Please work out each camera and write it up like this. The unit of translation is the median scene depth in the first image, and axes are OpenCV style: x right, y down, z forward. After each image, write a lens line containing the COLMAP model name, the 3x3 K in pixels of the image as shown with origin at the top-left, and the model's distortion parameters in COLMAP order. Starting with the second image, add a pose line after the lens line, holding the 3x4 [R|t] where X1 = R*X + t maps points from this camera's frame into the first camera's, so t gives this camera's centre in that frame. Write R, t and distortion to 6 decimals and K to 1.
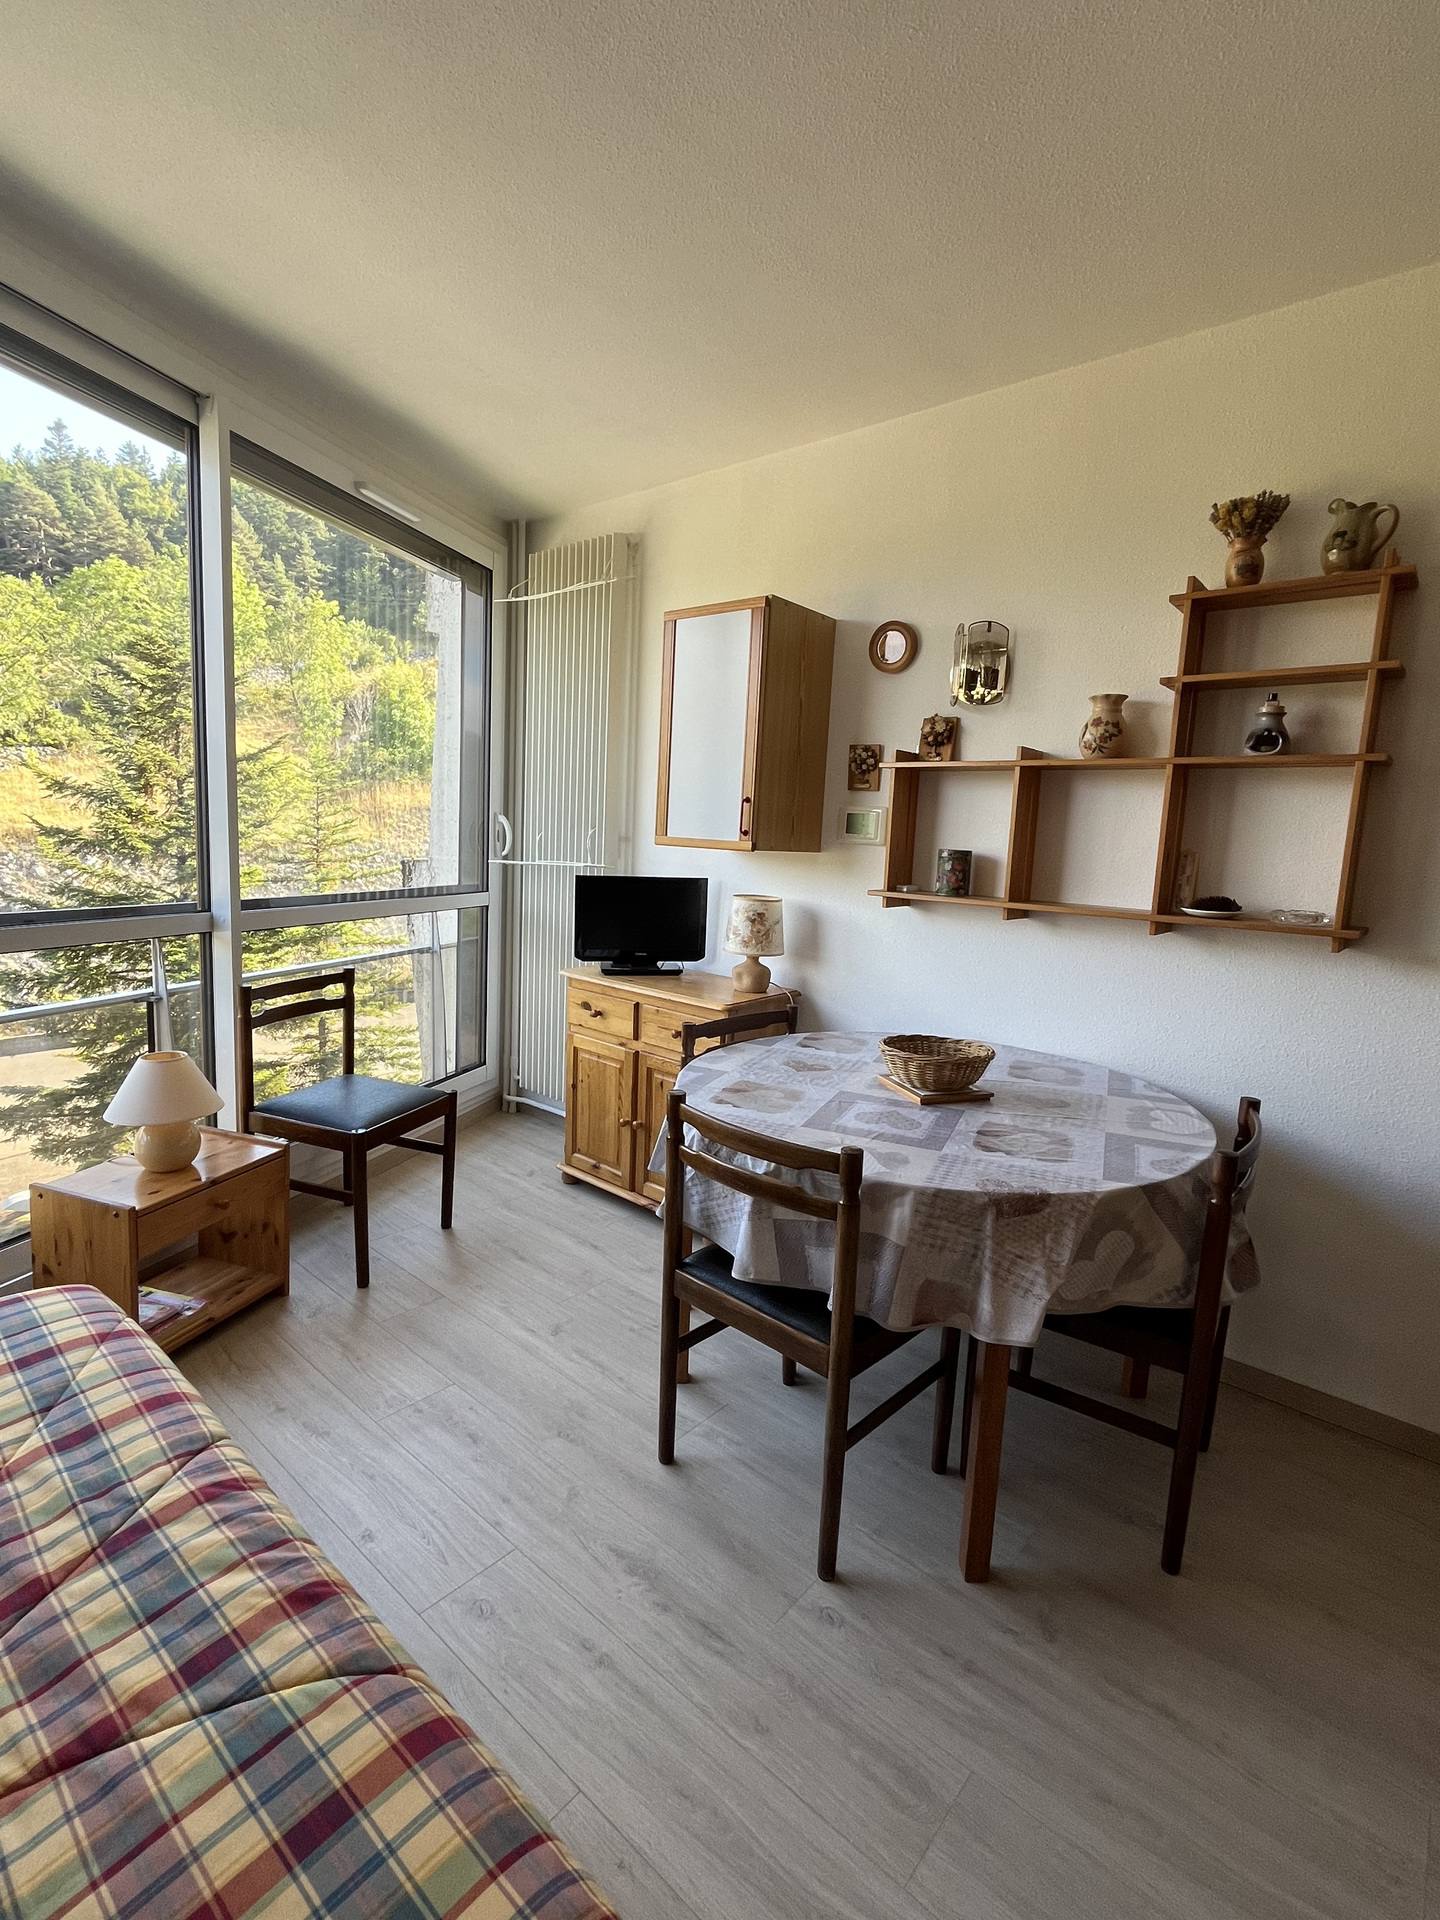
lens RADIAL K [[900.0, 0, 723.5], [0, 900.0, 952.5], [0, 0, 1]] dist [-0.000230, -0.001444]
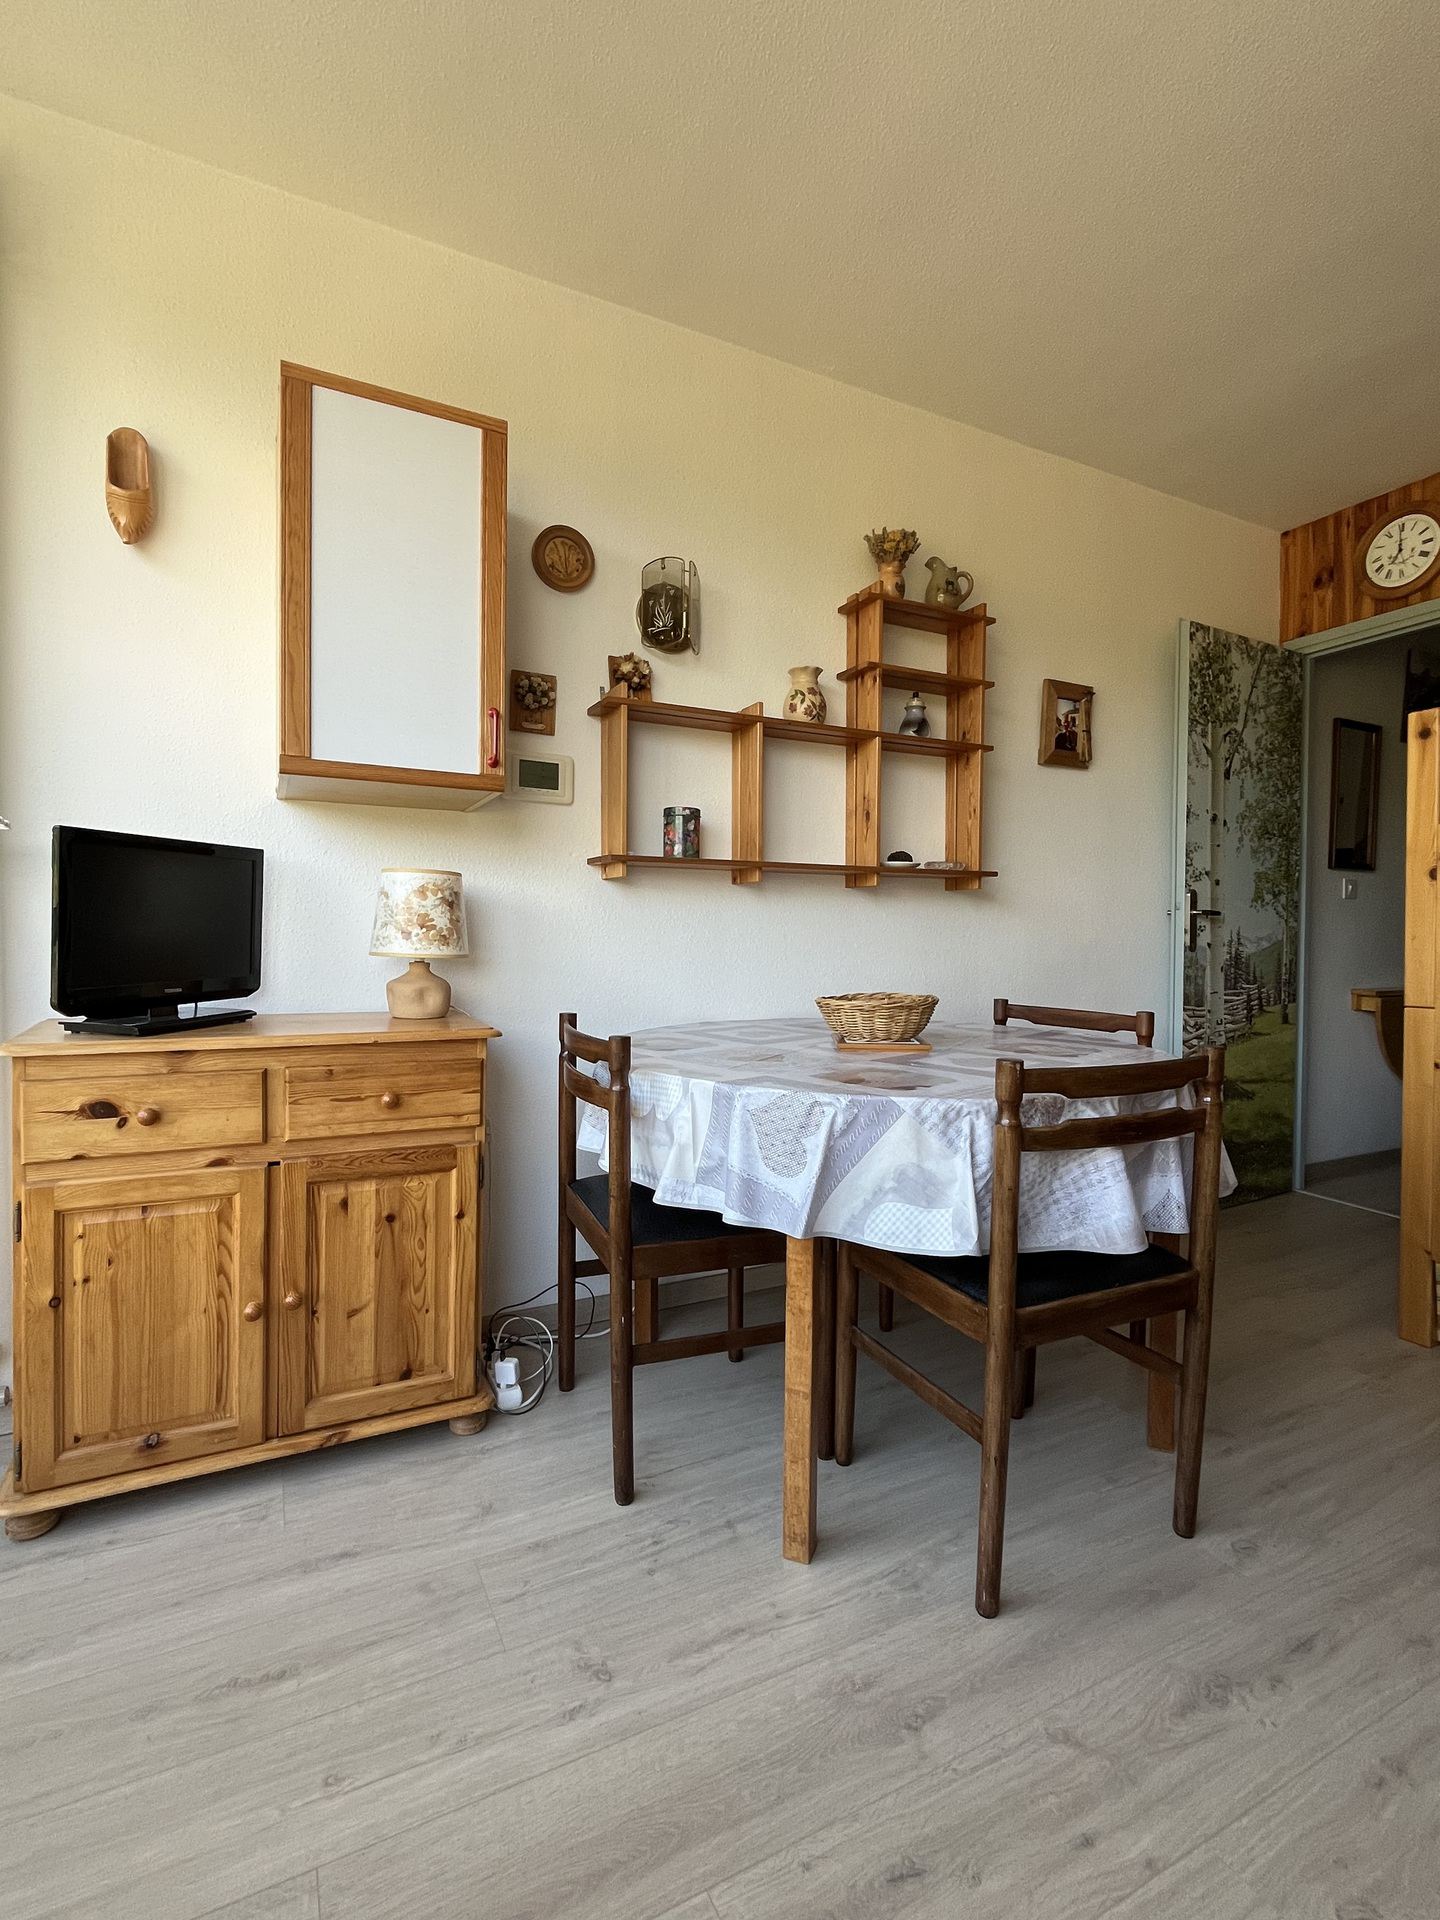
lens RADIAL K [[900.0, 0, 719.2], [0, 900.0, 955.6], [0, 0, 1]] dist [-0.000230, -0.001444]
pose [[0.382797, -0.066529, 0.921434, -0.493633], [0.132390, 0.991059, 0.016557, 0.015919], [-0.914297, 0.115651, 0.388183, 0.568803]]
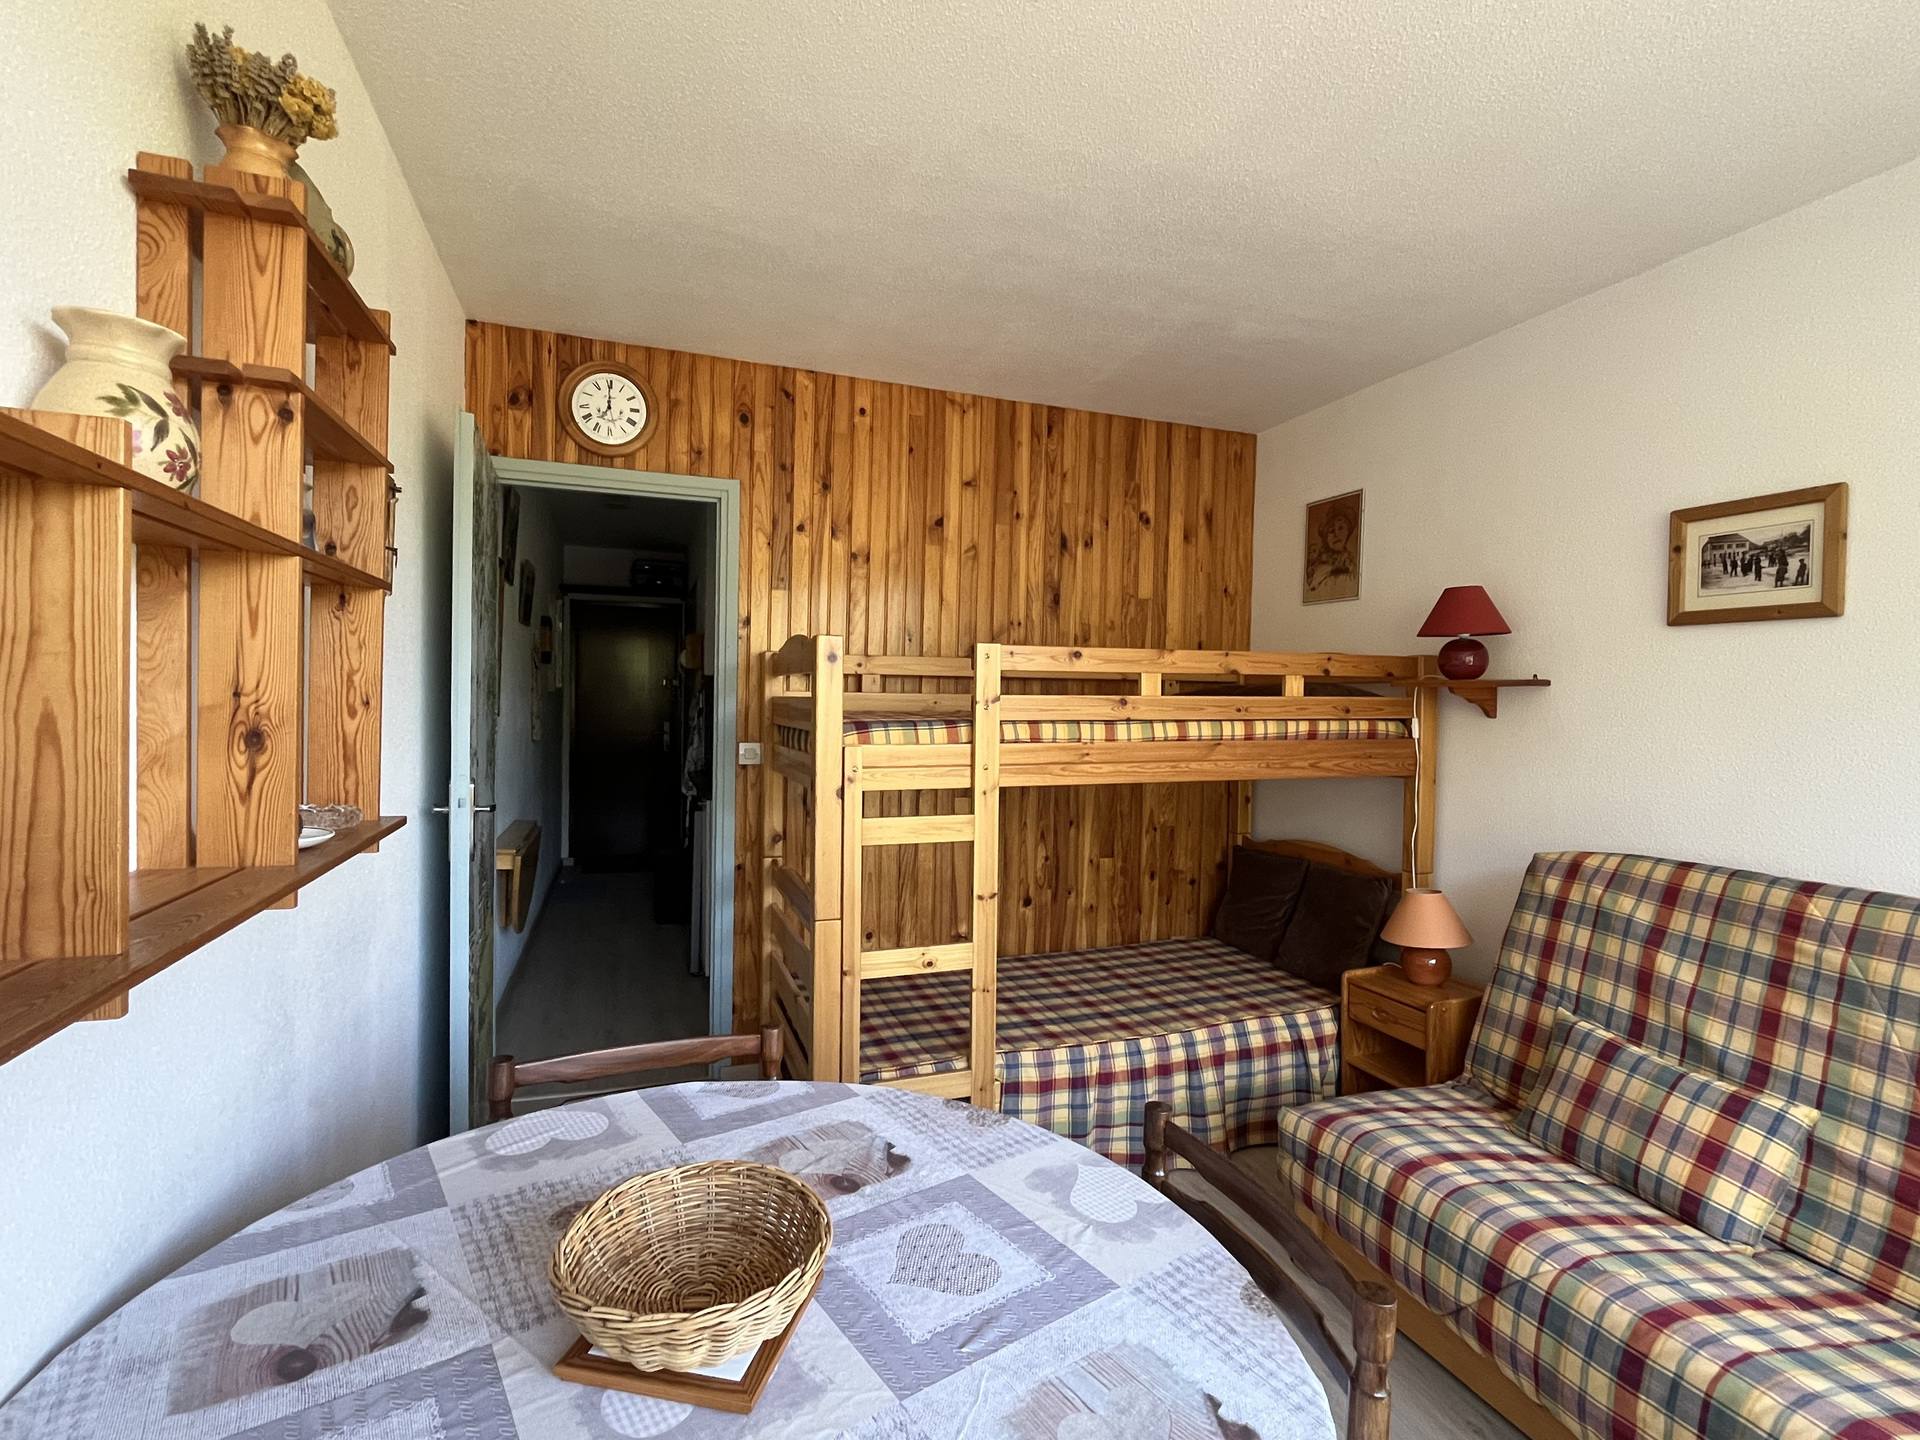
lens RADIAL K [[900.0, 0, 958.1], [0, 900.0, 723.1], [0, 0, 1]] dist [-0.000230, -0.001444]
pose [[-0.870236, -0.081007, 0.485930, -0.033894], [-0.000117, 0.986422, 0.164231, -0.153440], [-0.492635, 0.142862, -0.858429, 0.935817]]
